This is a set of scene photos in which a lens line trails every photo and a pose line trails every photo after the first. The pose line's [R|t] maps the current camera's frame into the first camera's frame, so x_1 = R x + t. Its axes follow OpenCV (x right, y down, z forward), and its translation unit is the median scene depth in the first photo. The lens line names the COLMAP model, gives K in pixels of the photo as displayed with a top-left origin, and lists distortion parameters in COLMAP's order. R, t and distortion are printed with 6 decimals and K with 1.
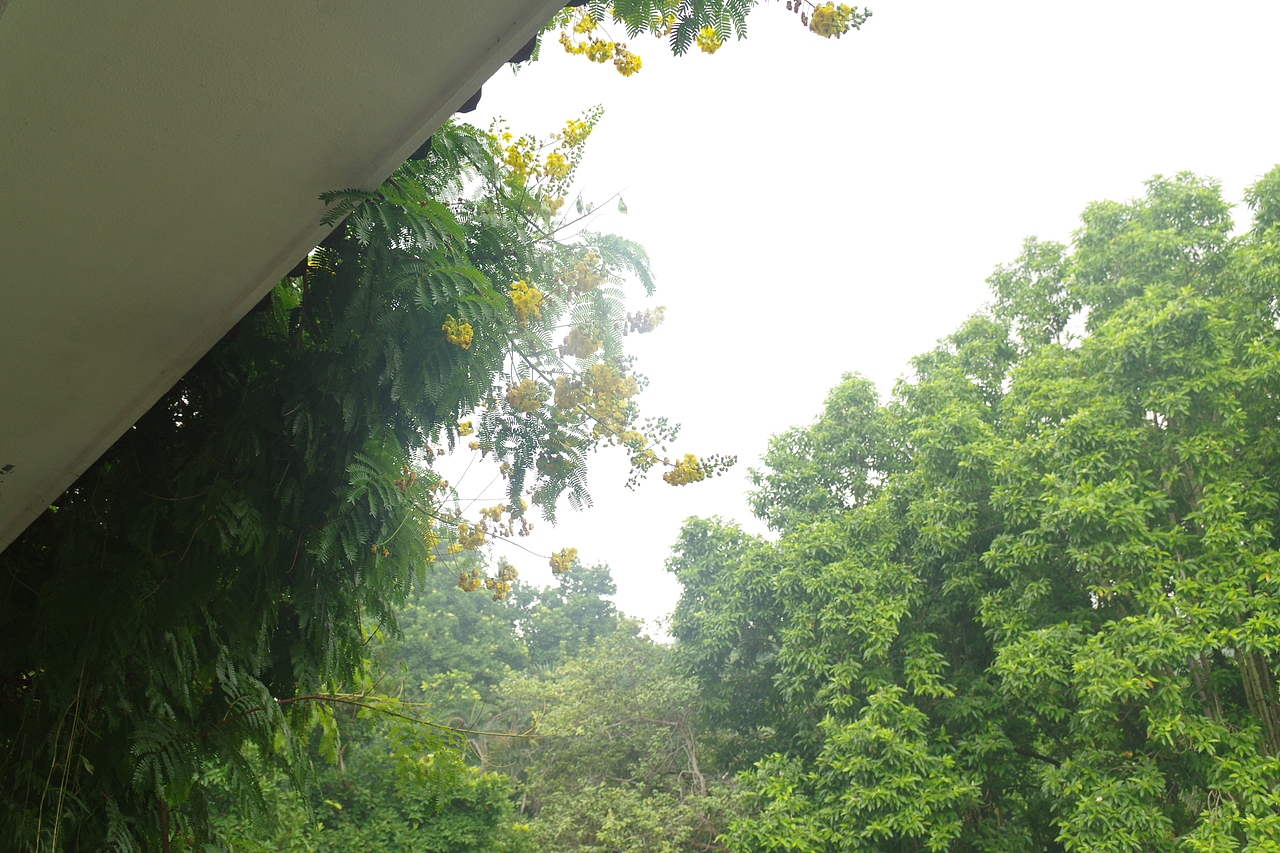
lens RADIAL K [[1267.8, 0, 639.4], [0, 1267.8, 427.9], [0, 0, 1]] dist [0.016912, 0.000000]
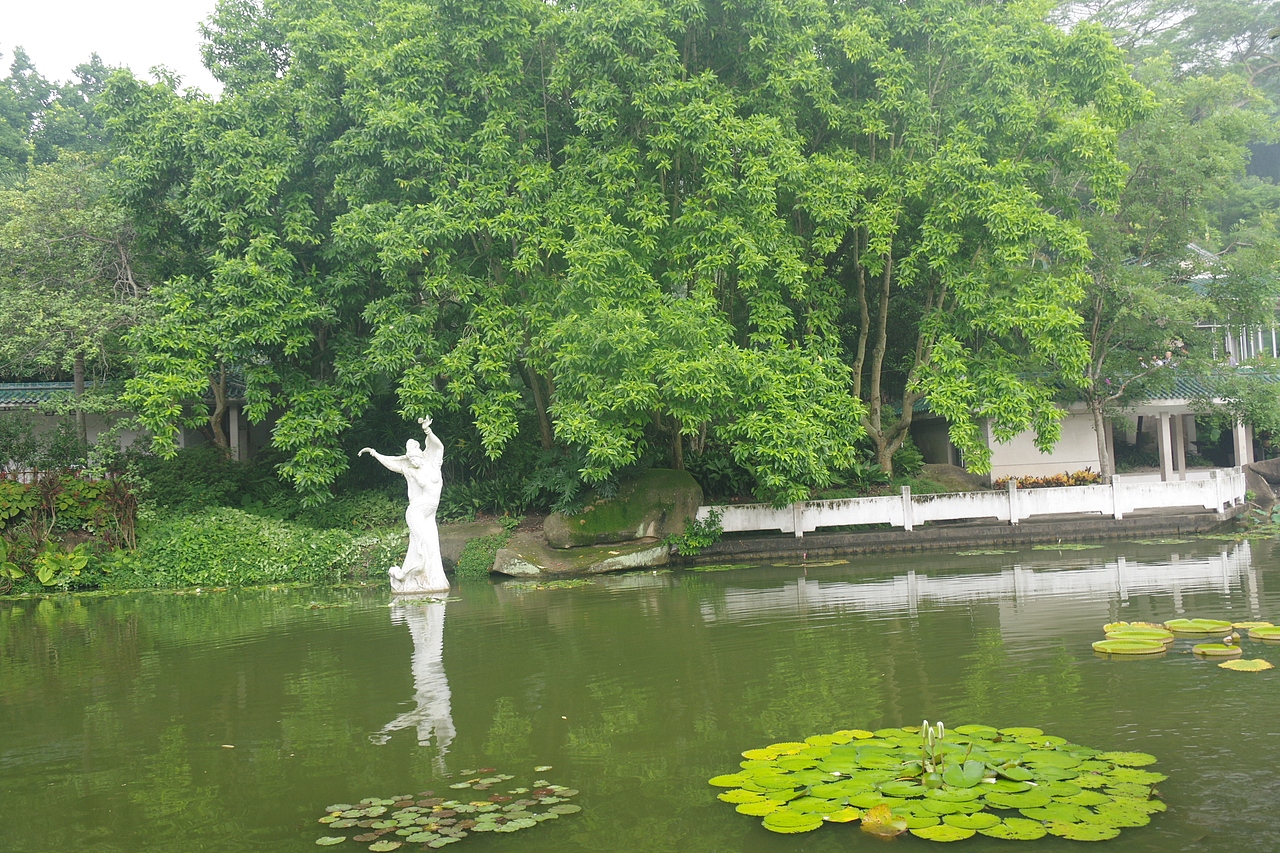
lens RADIAL K [[1169.8, 0, 638.9], [0, 1169.8, 425.3], [0, 0, 1]] dist [0.017672, 0.000000]
pose [[0.947674, 0.022091, 0.318473, 0.185453], [-0.147020, 0.915716, 0.373965, -0.125353], [-0.283370, -0.401219, 0.871048, -0.240239]]
